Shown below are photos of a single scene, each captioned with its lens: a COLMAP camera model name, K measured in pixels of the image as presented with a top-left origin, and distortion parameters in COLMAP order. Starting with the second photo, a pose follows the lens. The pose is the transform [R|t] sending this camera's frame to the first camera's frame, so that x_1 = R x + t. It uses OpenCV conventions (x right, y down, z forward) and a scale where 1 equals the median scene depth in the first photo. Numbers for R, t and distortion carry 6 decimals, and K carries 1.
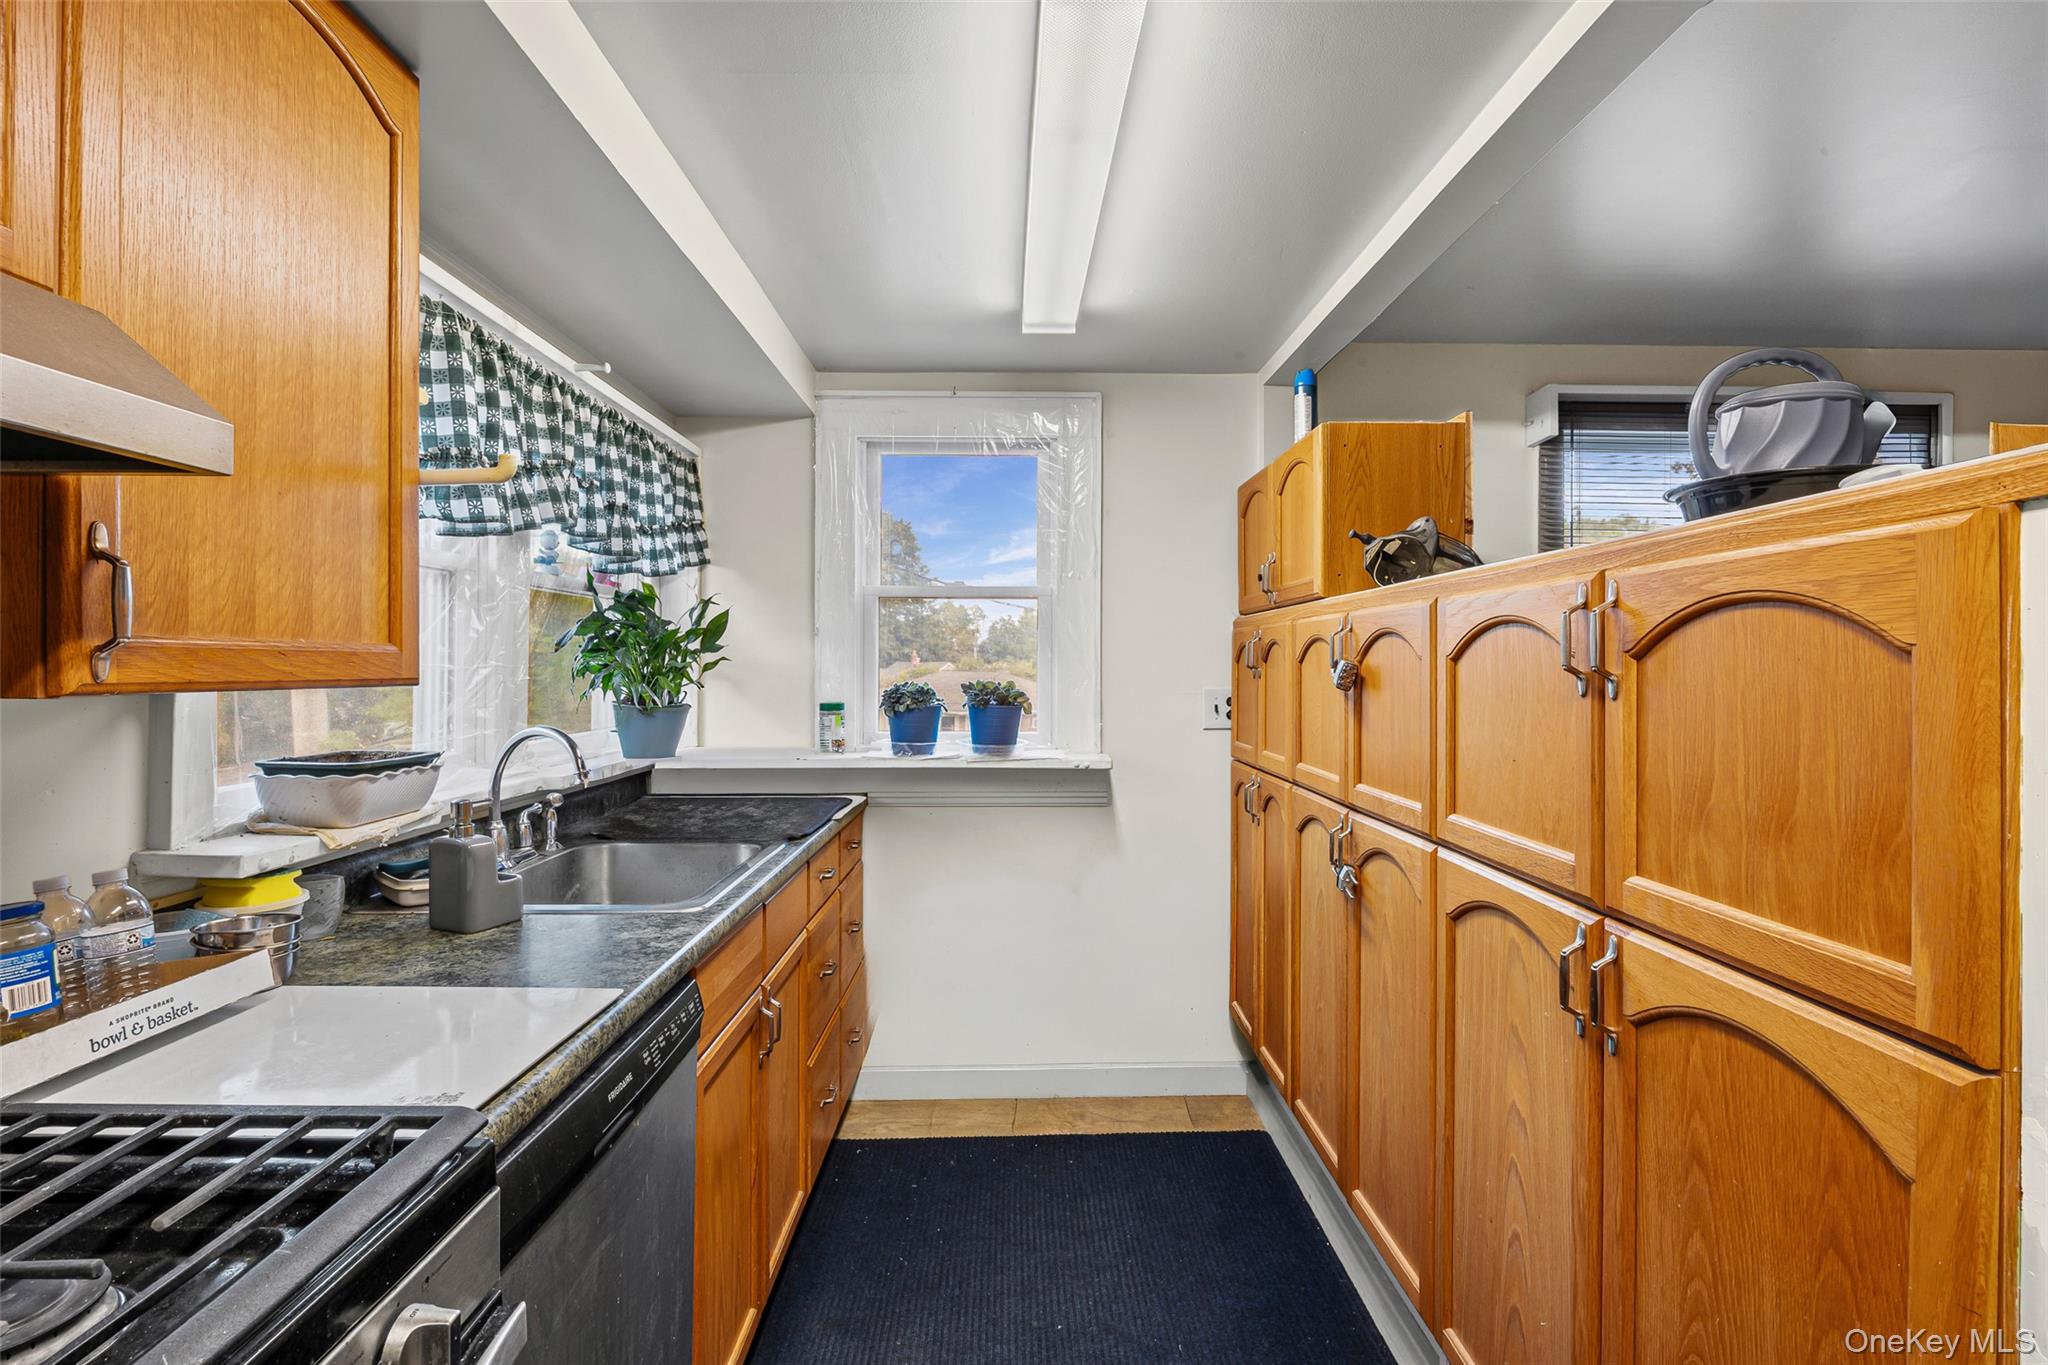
lens RADIAL K [[997.2, 0, 1019.8], [0, 997.2, 668.0], [0, 0, 1]] dist [-0.006560, 0.000125]
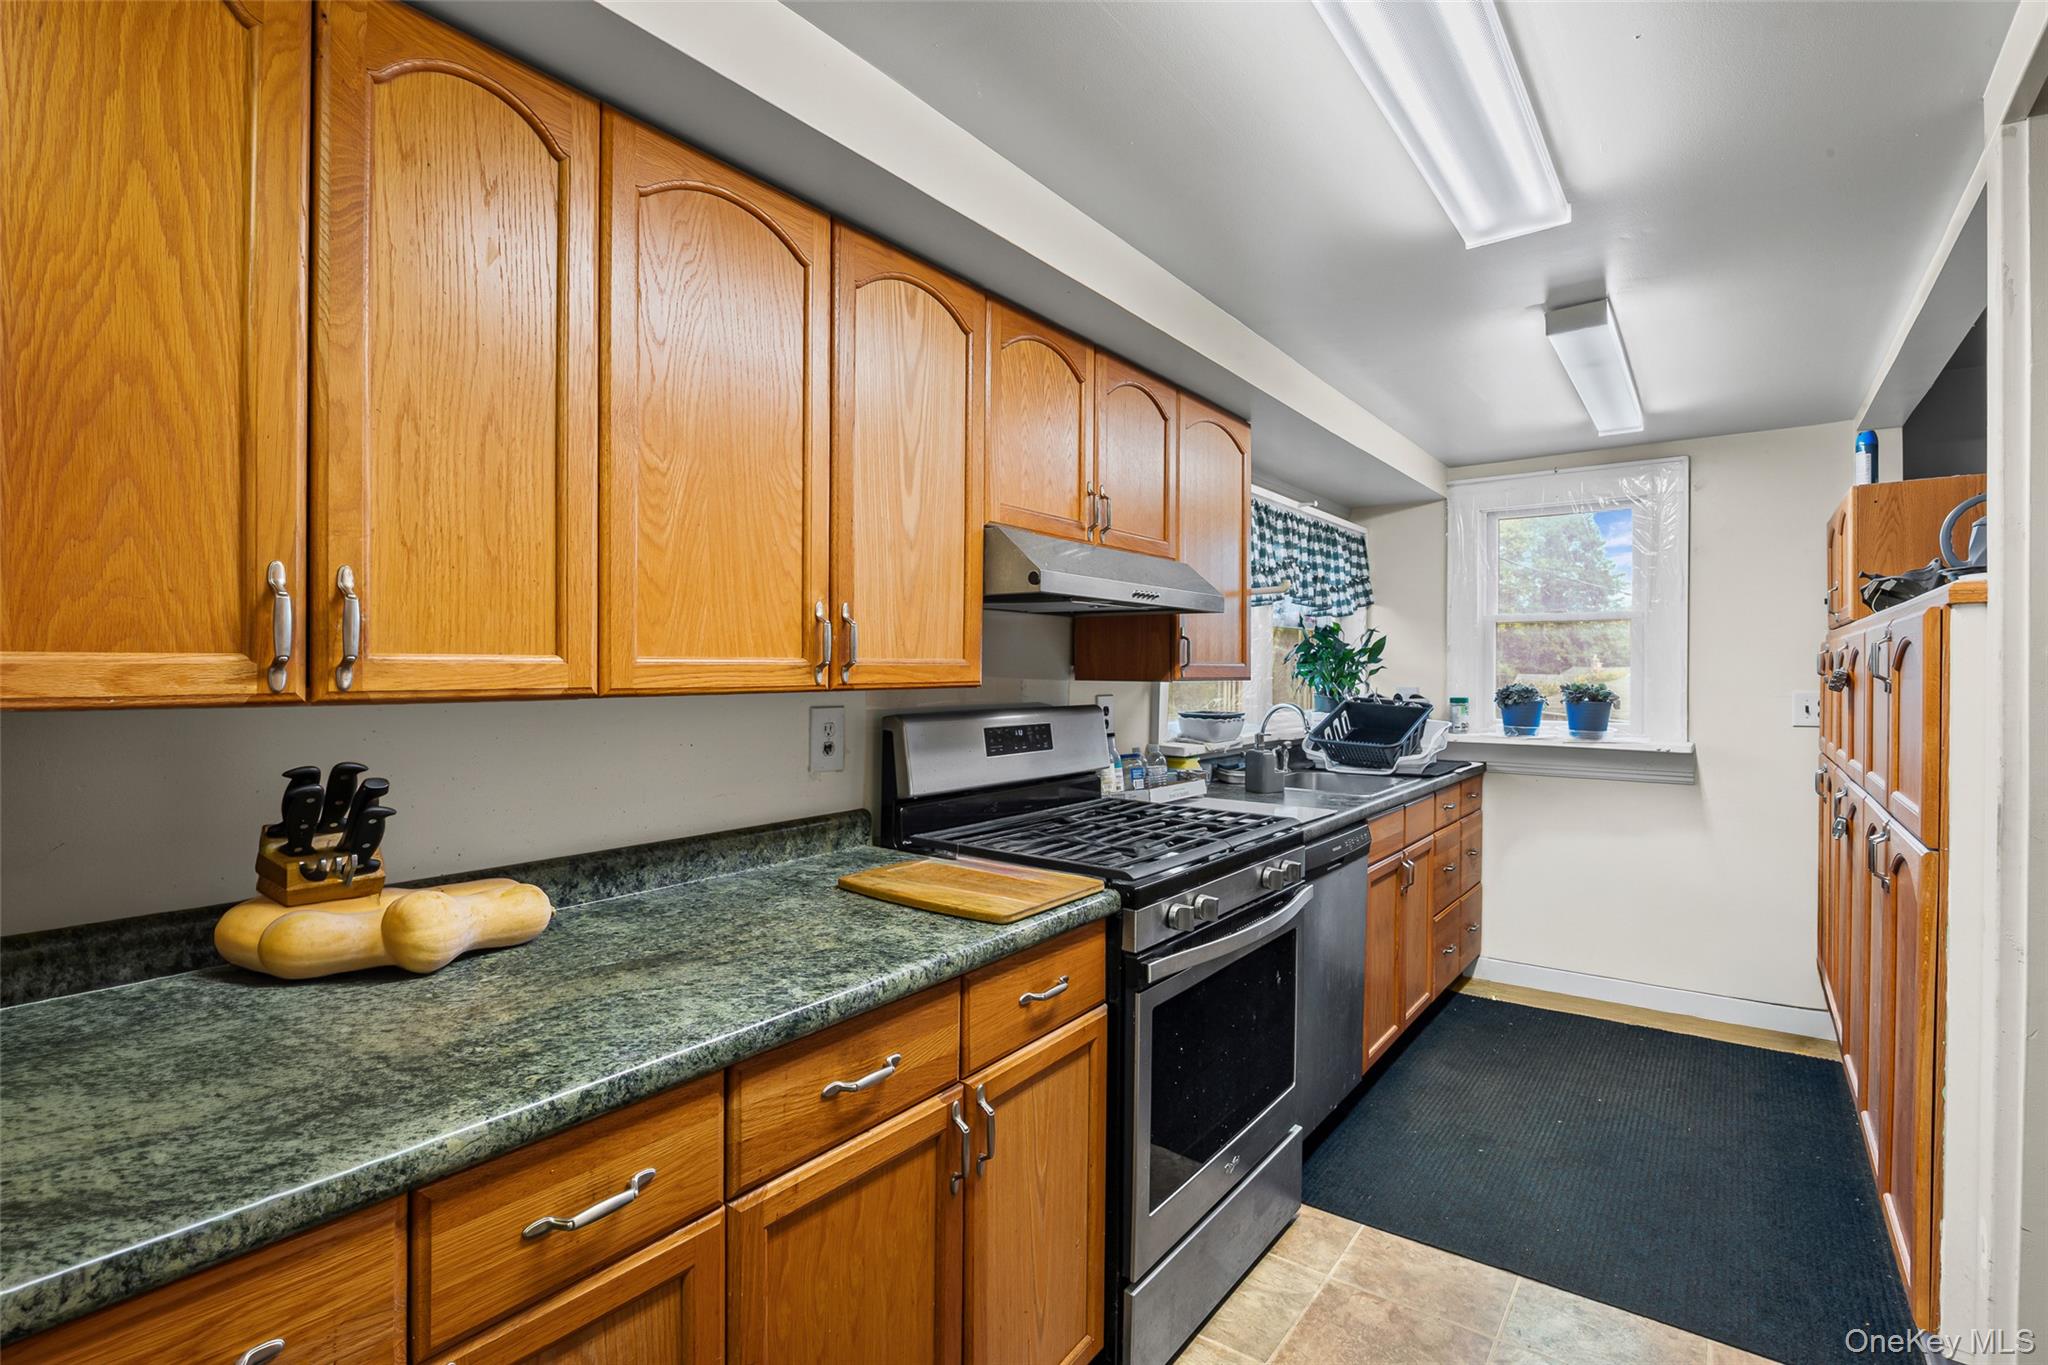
lens RADIAL K [[997.2, 0, 1017.3], [0, 997.2, 673.7], [0, 0, 1]] dist [-0.006560, 0.000125]
pose [[0.801008, 0.004245, -0.598638, 0.189688], [-0.003155, 0.999991, 0.002869, -0.001874], [0.598645, -0.000410, 0.801014, -0.627354]]
